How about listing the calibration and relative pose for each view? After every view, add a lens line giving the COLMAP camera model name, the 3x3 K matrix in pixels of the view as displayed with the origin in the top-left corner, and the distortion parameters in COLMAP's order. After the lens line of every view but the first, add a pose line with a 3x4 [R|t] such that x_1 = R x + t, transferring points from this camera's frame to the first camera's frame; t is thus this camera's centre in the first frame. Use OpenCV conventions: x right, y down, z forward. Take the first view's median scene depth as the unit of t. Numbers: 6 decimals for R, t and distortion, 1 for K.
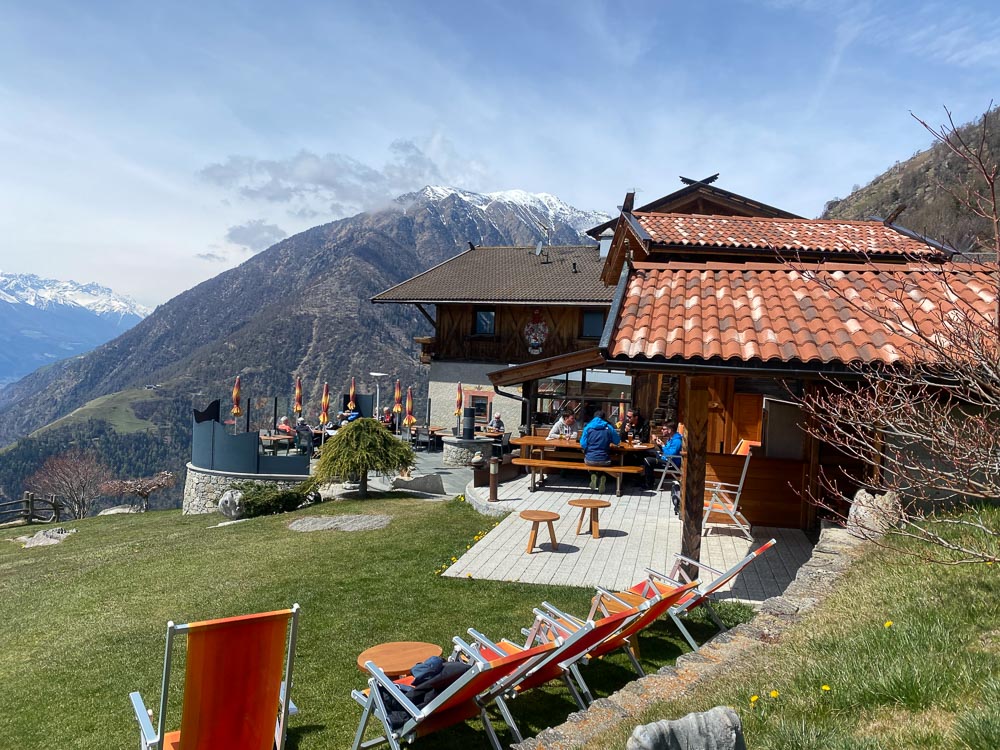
lens RADIAL K [[757.1, 0, 500.1], [0, 757.1, 375.4], [0, 0, 1]] dist [-0.010753, 0.001278]
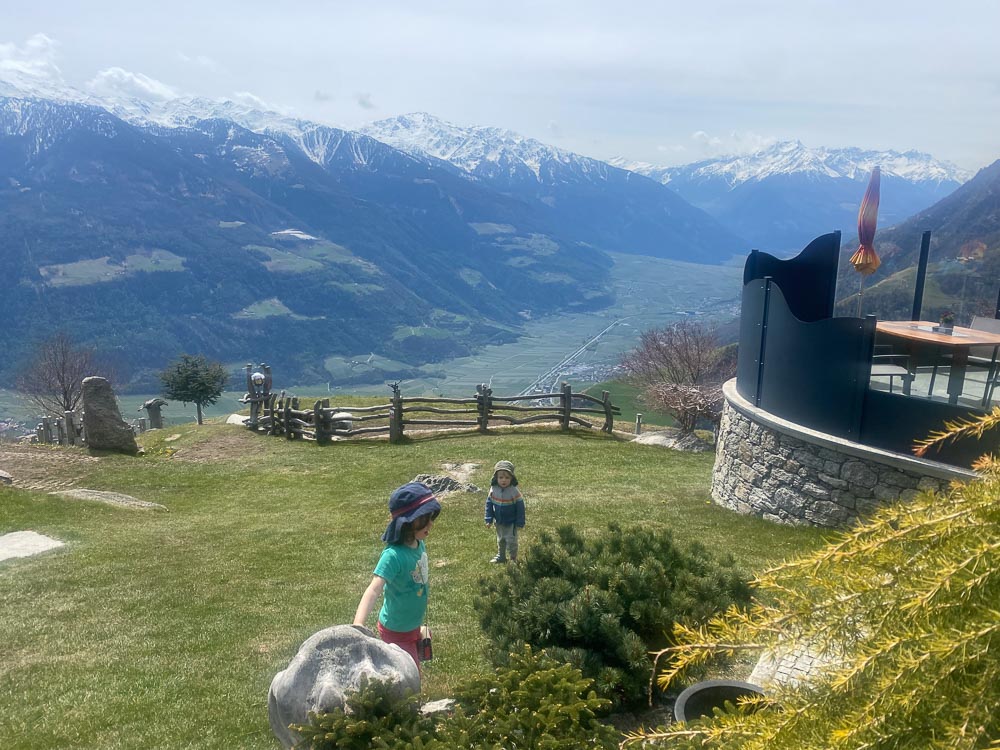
lens RADIAL K [[757.1, 0, 499.8], [0, 757.1, 378.8], [0, 0, 1]] dist [-0.010753, 0.001278]
pose [[0.557447, 0.145812, -0.817307, -0.083208], [-0.002976, 0.984800, 0.173664, 0.026088], [0.830207, -0.094376, 0.549408, 0.410216]]
